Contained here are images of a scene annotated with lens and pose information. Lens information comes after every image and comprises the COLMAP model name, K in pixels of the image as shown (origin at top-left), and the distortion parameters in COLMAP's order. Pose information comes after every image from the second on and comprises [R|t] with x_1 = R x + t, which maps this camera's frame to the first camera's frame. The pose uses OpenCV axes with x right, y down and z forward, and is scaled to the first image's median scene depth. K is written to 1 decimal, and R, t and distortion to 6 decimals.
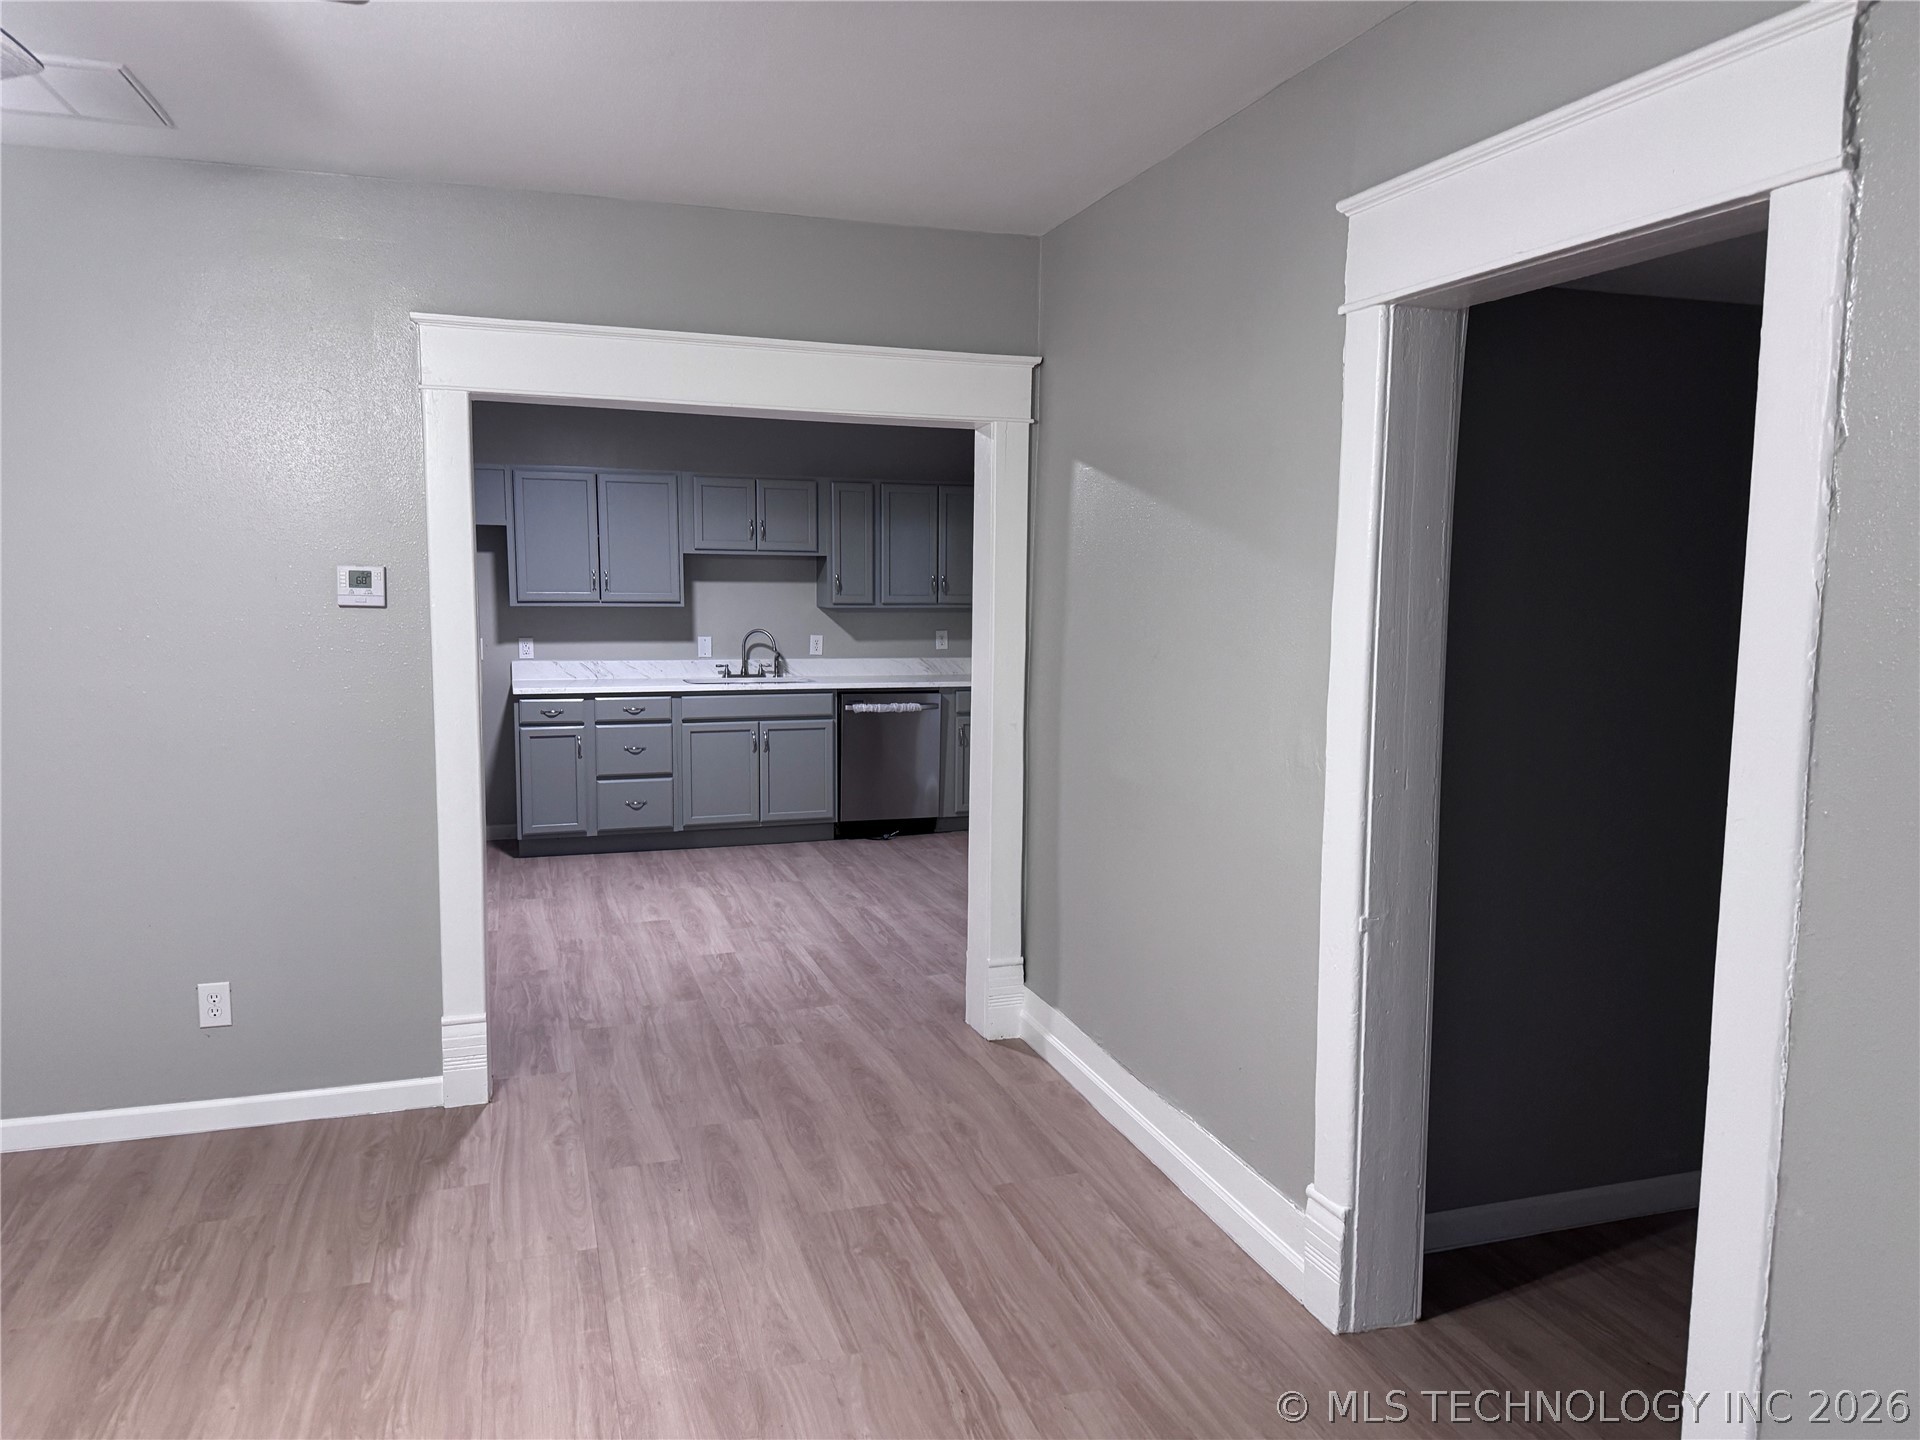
lens RADIAL K [[1364.7, 0, 1008.4], [0, 1364.7, 736.5], [0, 0, 1]] dist [0.064846, -0.081252]
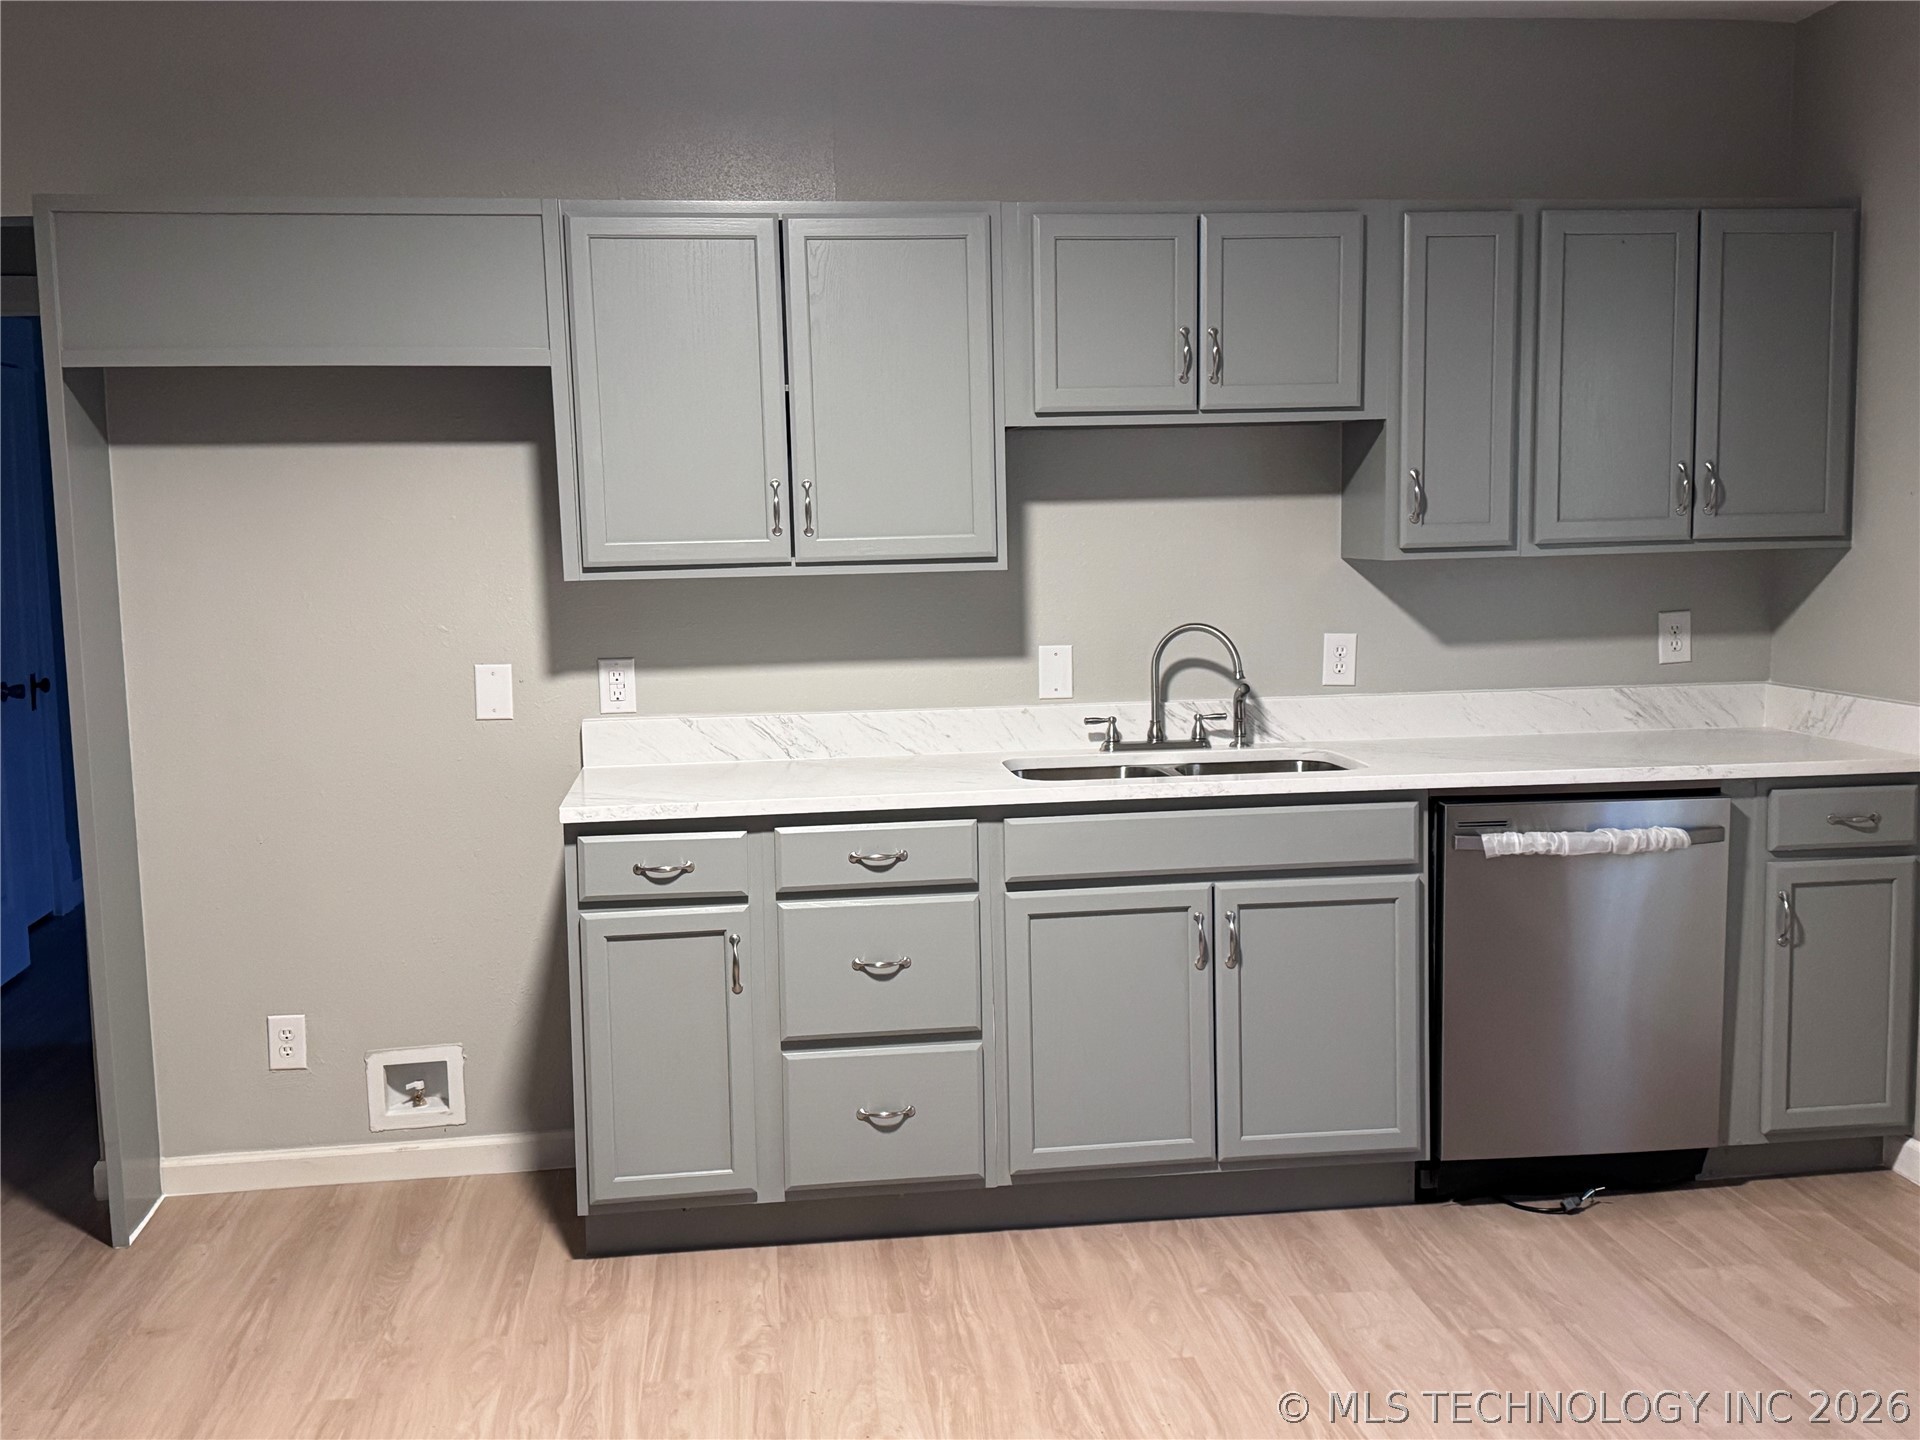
lens RADIAL K [[1946.7, 0, 962.4], [0, 1946.7, 707.5], [0, 0, 1]] dist [0.112609, 0.000000]
pose [[0.973699, -0.009030, -0.227660, -0.128284], [0.005227, 0.999837, -0.017301, -0.048066], [0.227779, 0.015656, 0.973587, 0.481192]]
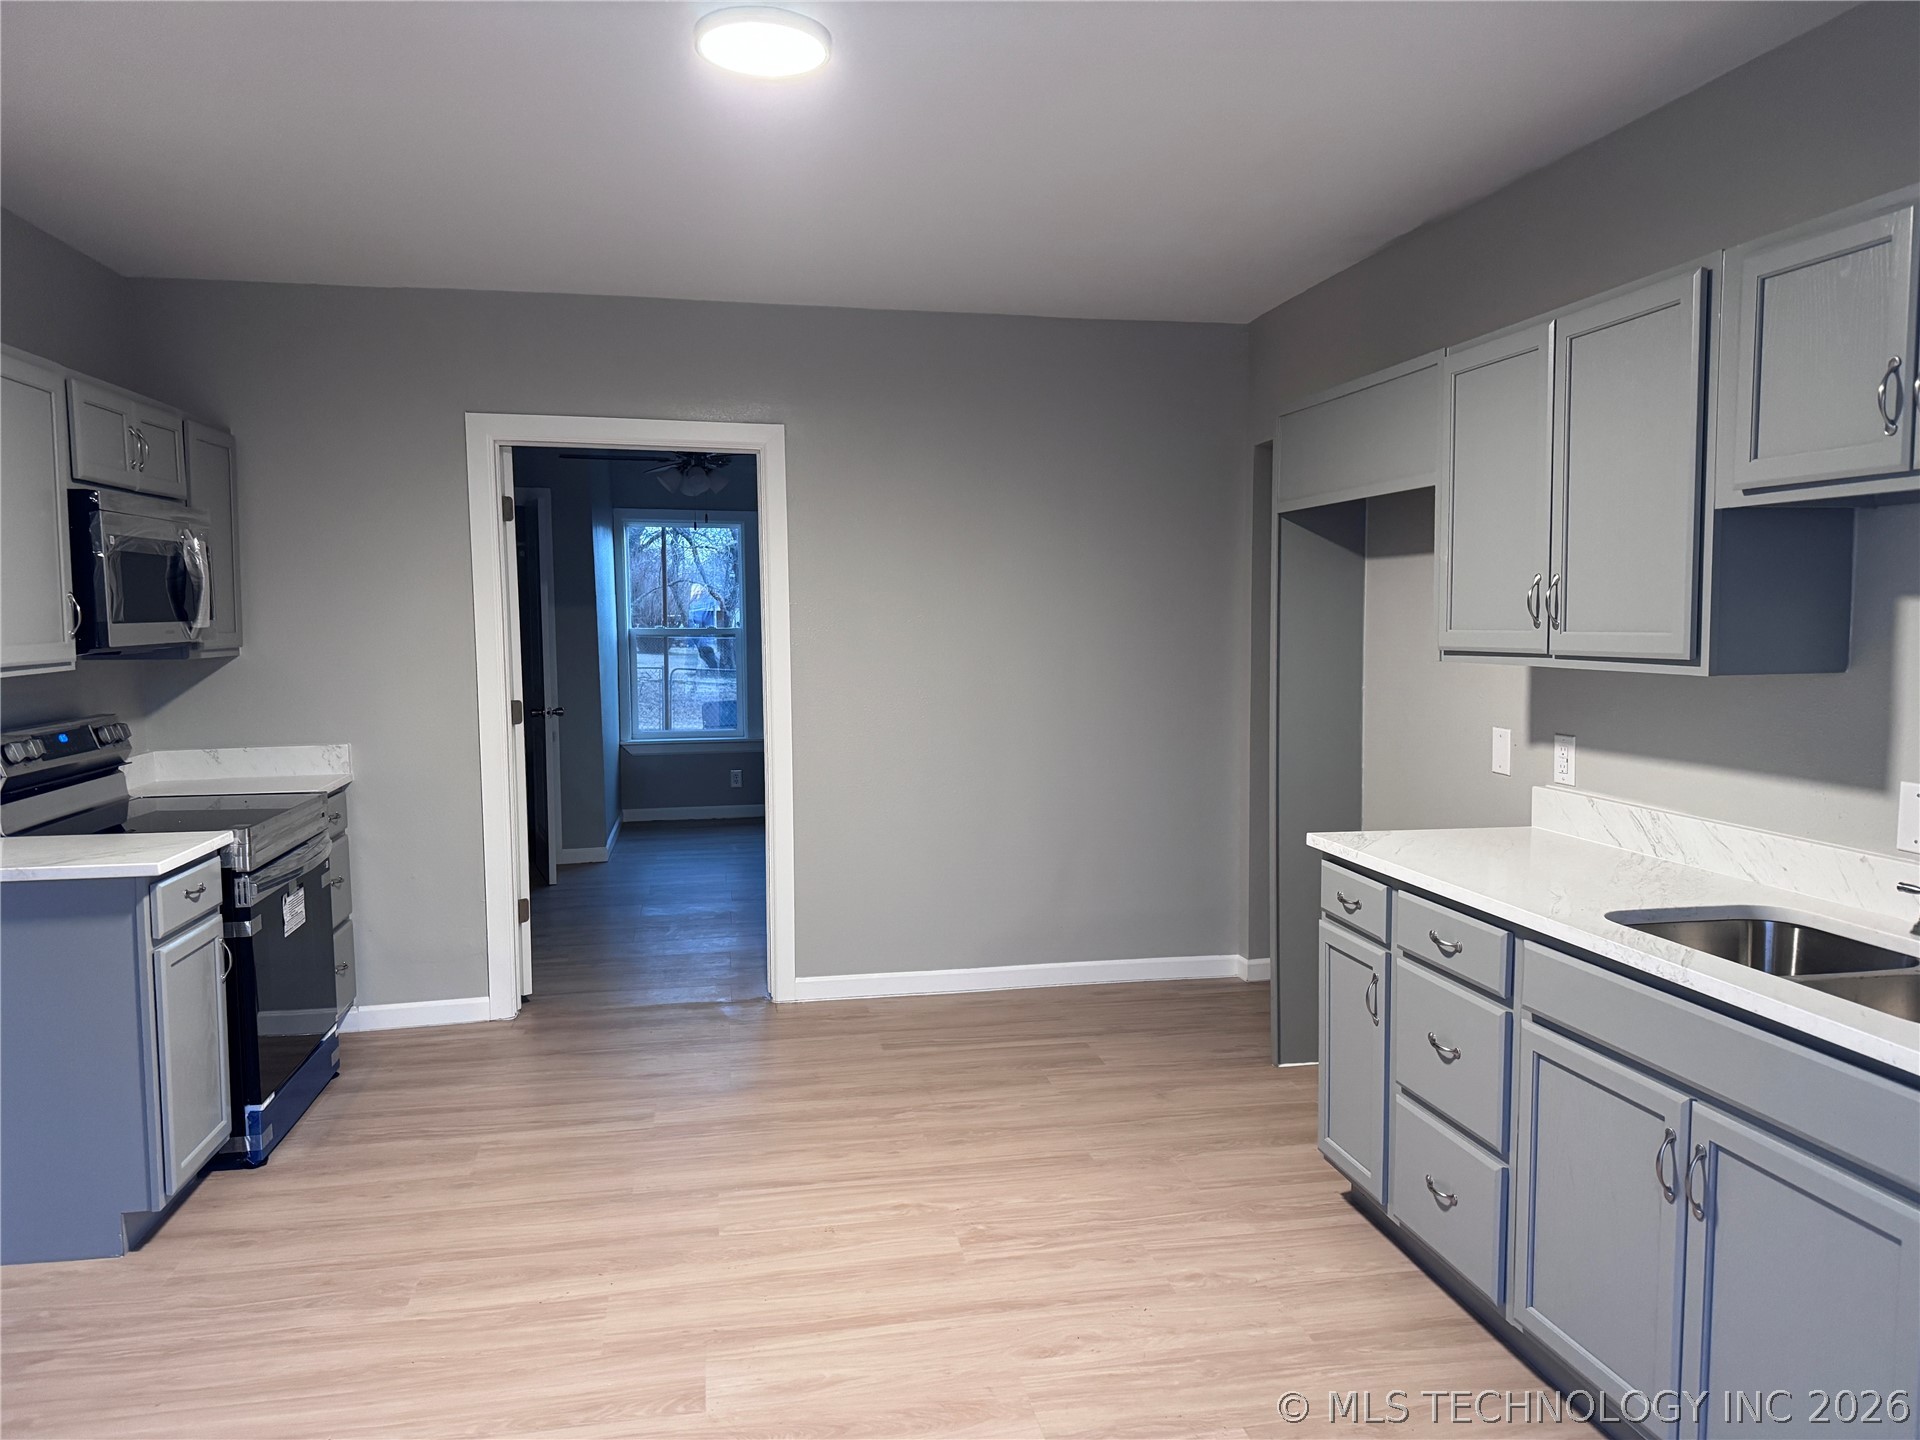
lens RADIAL K [[1364.7, 0, 974.0], [0, 1364.7, 718.6], [0, 0, 1]] dist [0.064846, -0.081252]
pose [[-0.153602, 0.063662, -0.986080, 0.107966], [-0.115981, 0.989863, 0.081973, -0.091614], [0.981303, 0.126958, -0.144661, 0.880758]]
